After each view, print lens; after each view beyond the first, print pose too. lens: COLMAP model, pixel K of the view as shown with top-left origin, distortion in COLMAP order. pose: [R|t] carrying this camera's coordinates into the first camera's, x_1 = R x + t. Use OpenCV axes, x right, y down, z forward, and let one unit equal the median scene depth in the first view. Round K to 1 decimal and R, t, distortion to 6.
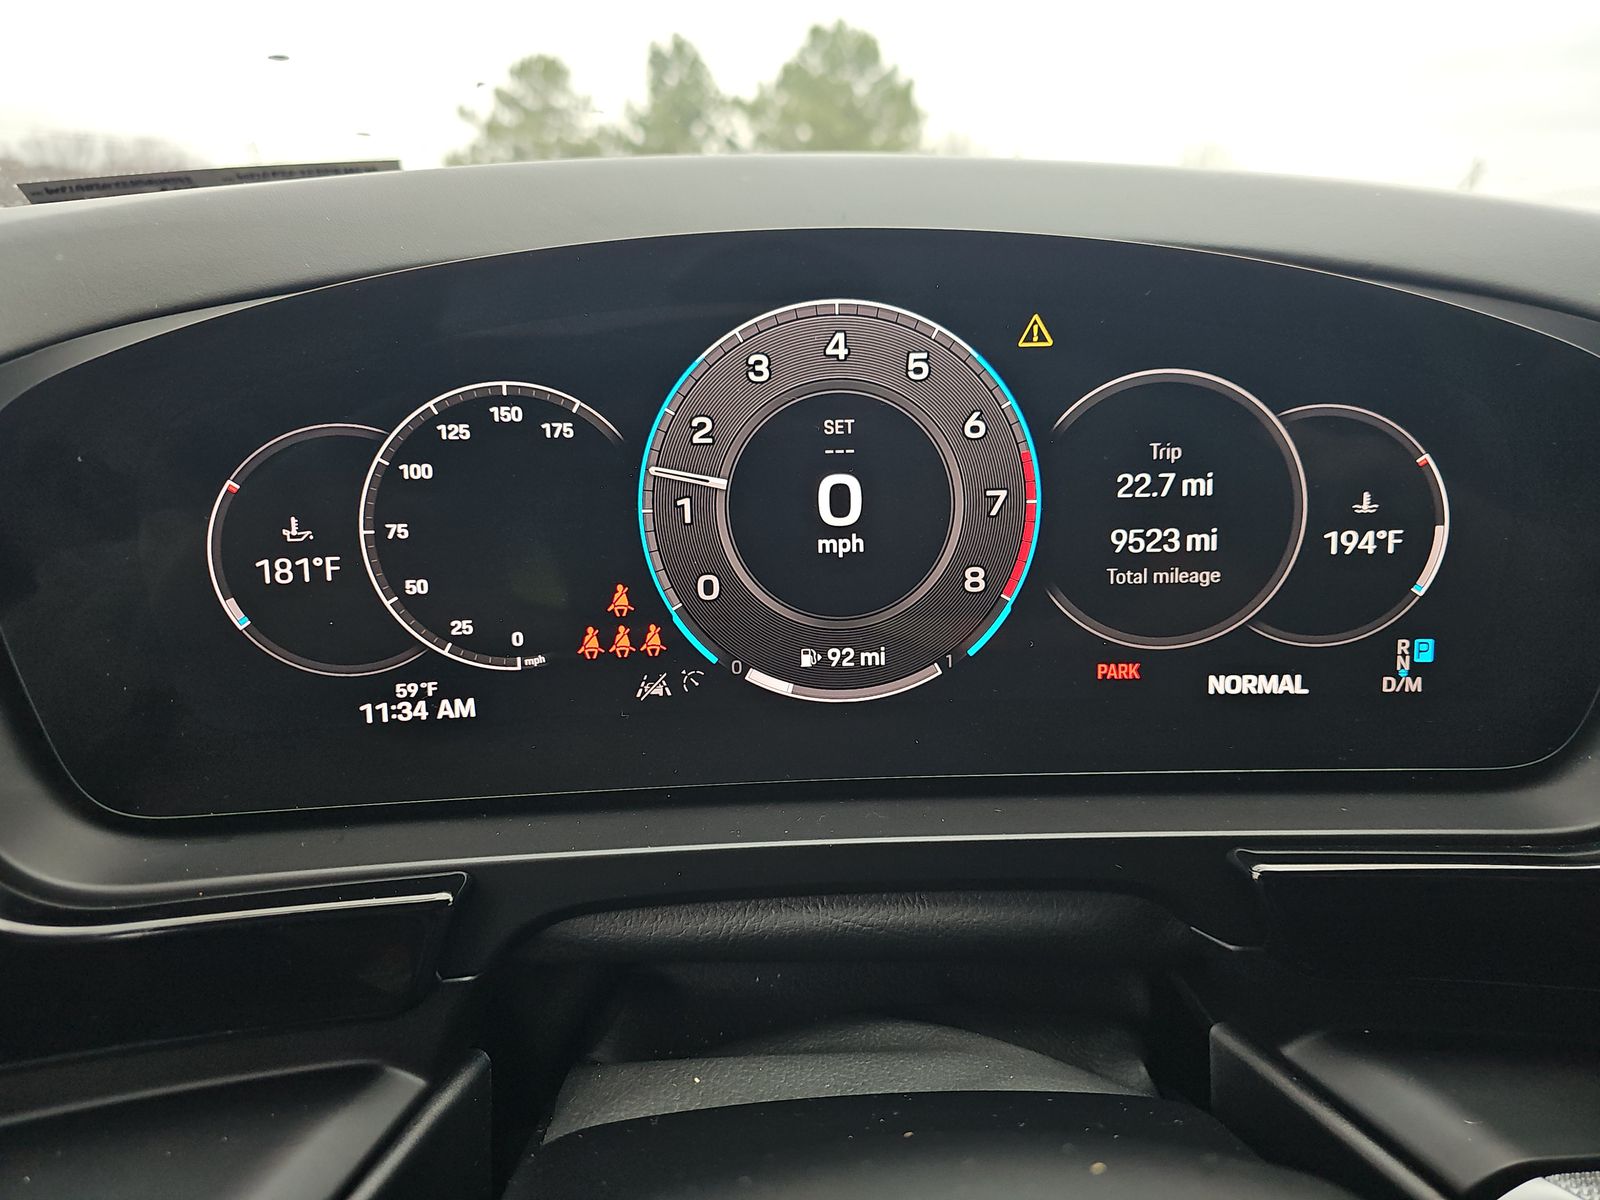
lens RADIAL K [[1060.5, 0, 802.4], [0, 1060.5, 602.8], [0, 0, 1]] dist [0.003983, -0.007779]
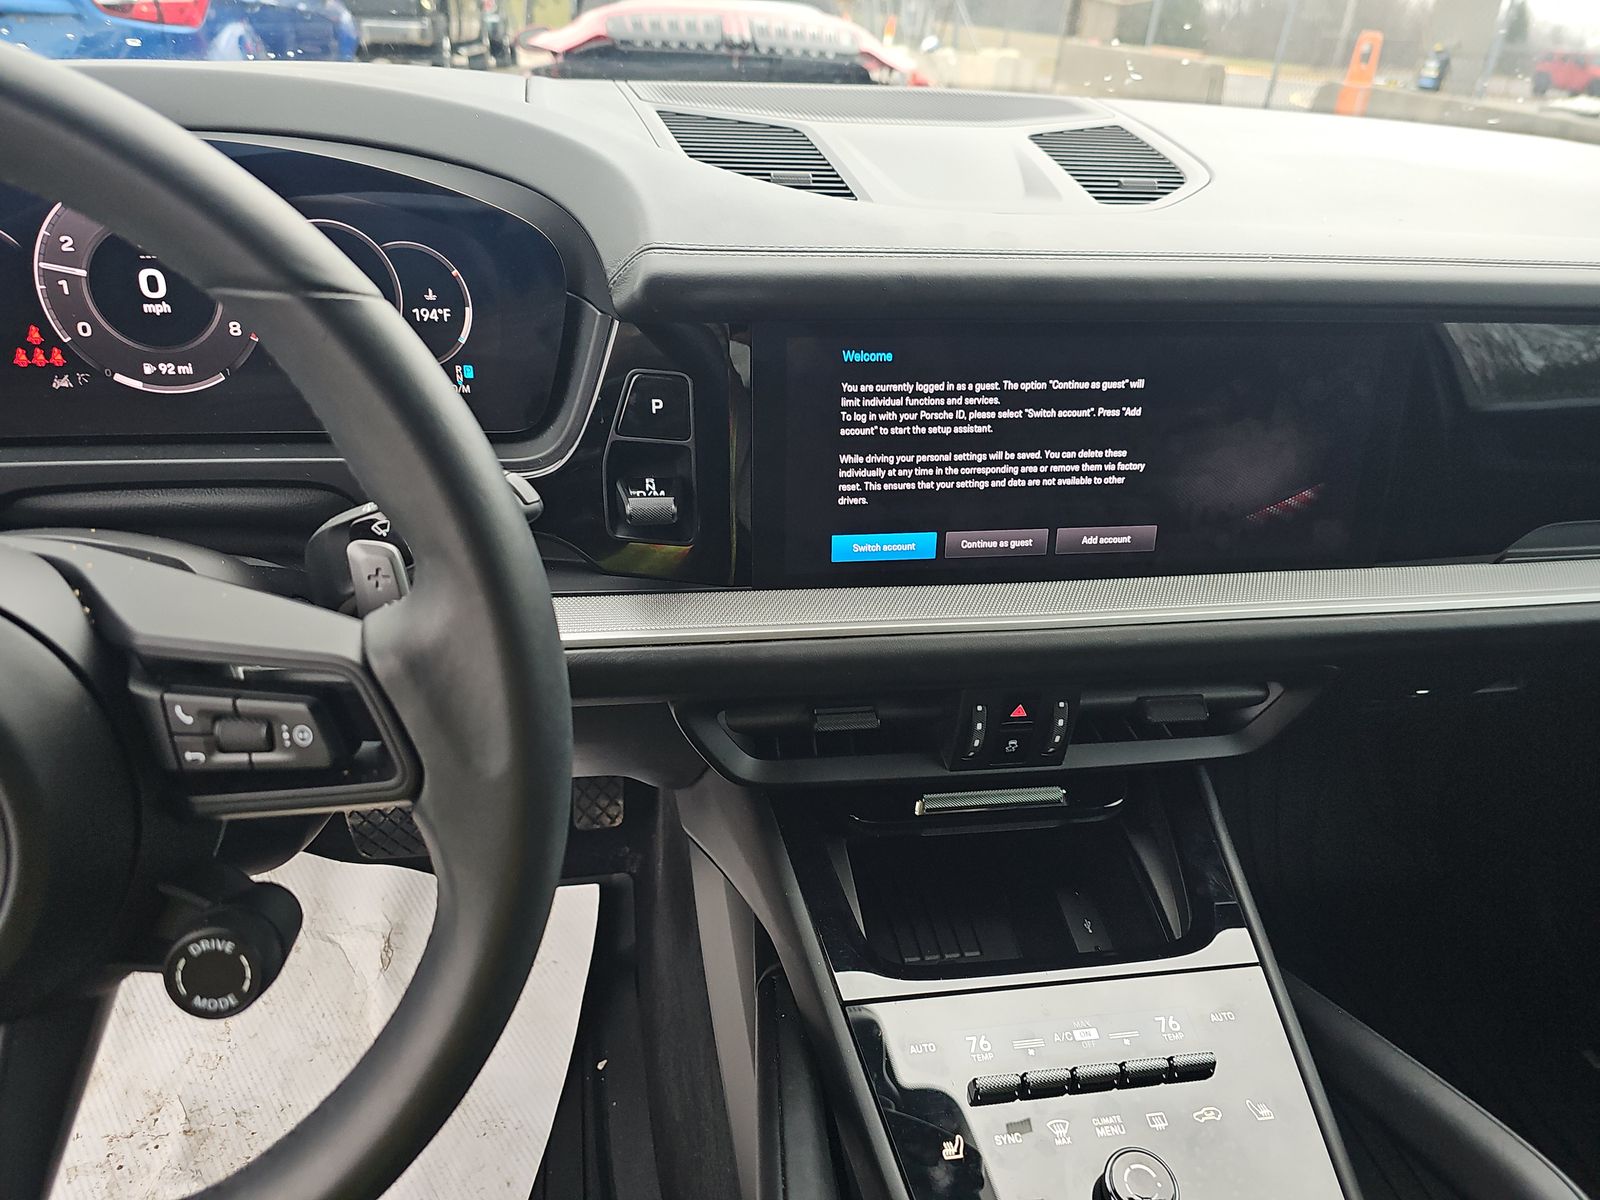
lens RADIAL K [[1060.5, 0, 798.1], [0, 1060.5, 597.2], [0, 0, 1]] dist [0.003983, -0.007779]
pose [[0.993272, -0.001017, 0.115802, 0.964443], [-0.024850, 0.974796, 0.221711, 0.000587], [-0.113109, -0.223097, 0.968212, -1.097586]]
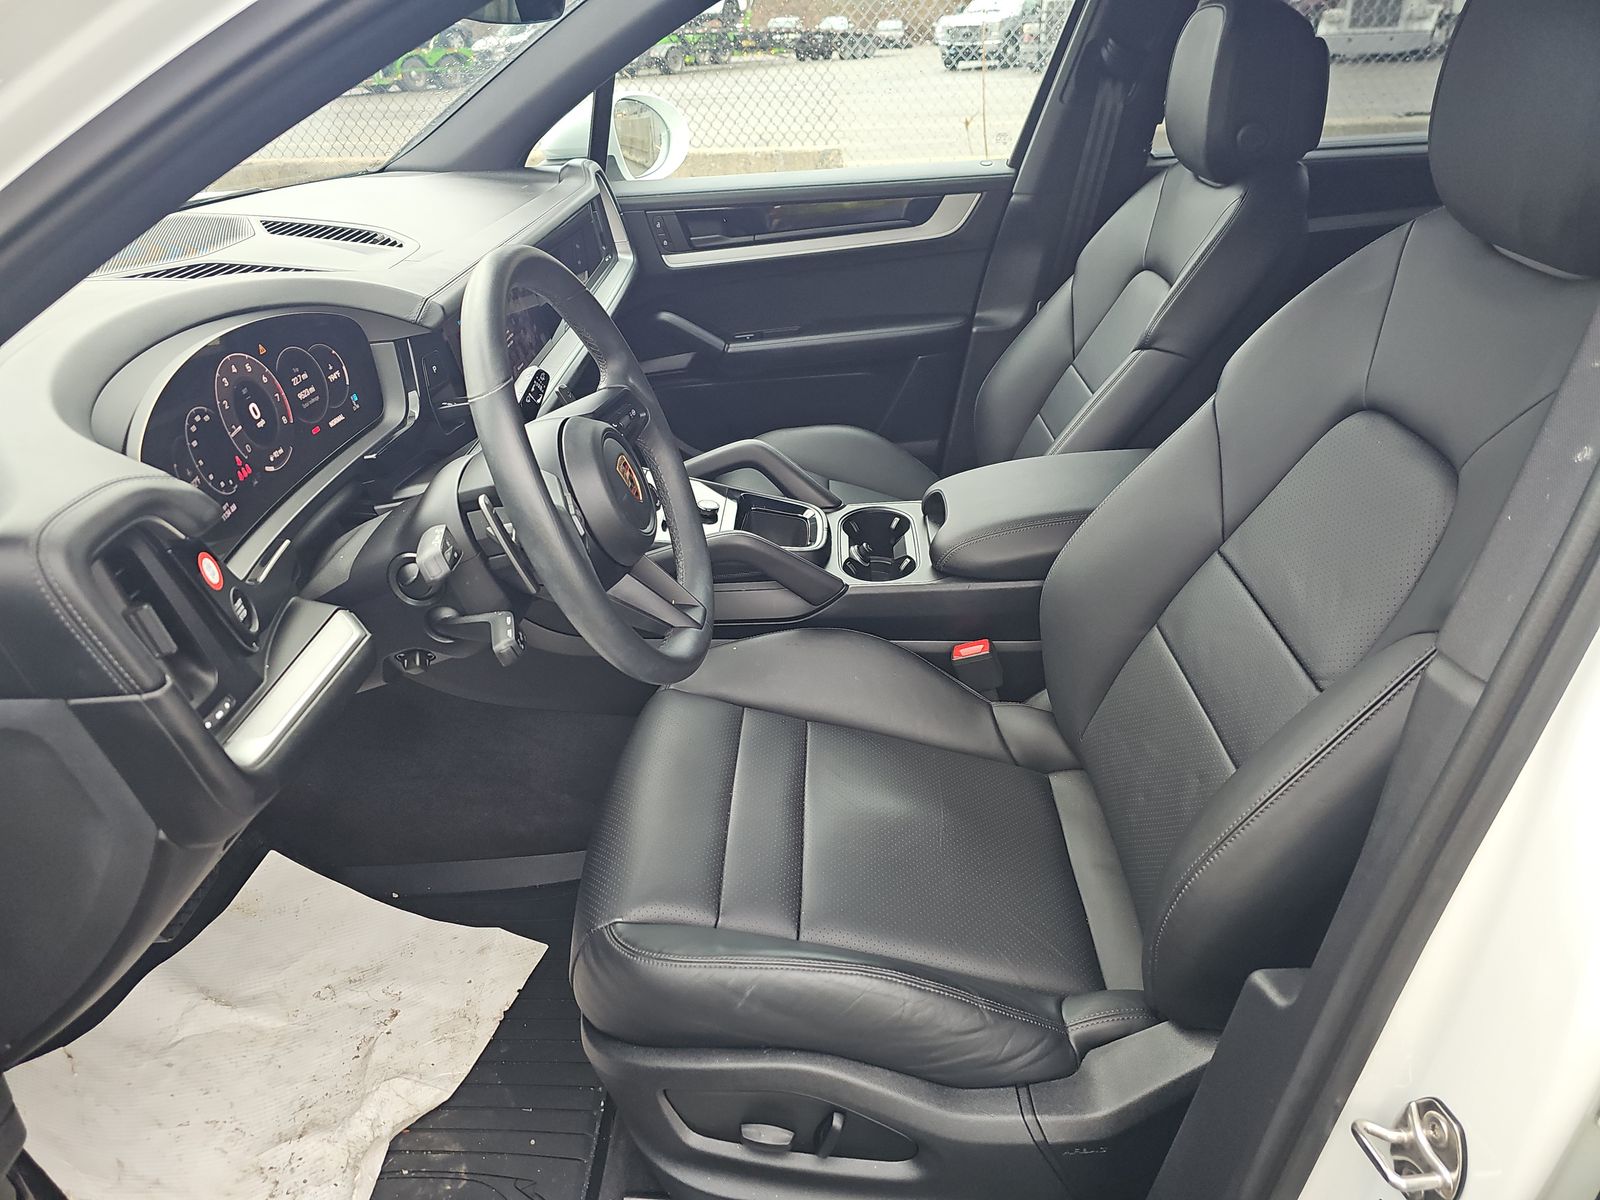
lens RADIAL K [[1060.5, 0, 799.9], [0, 1060.5, 611.0], [0, 0, 1]] dist [0.003983, -0.007779]
pose [[0.085639, -0.494352, 0.865033, -3.096193], [0.338121, 0.831117, 0.441495, -0.478875], [-0.937198, 0.254677, 0.238327, -1.301387]]
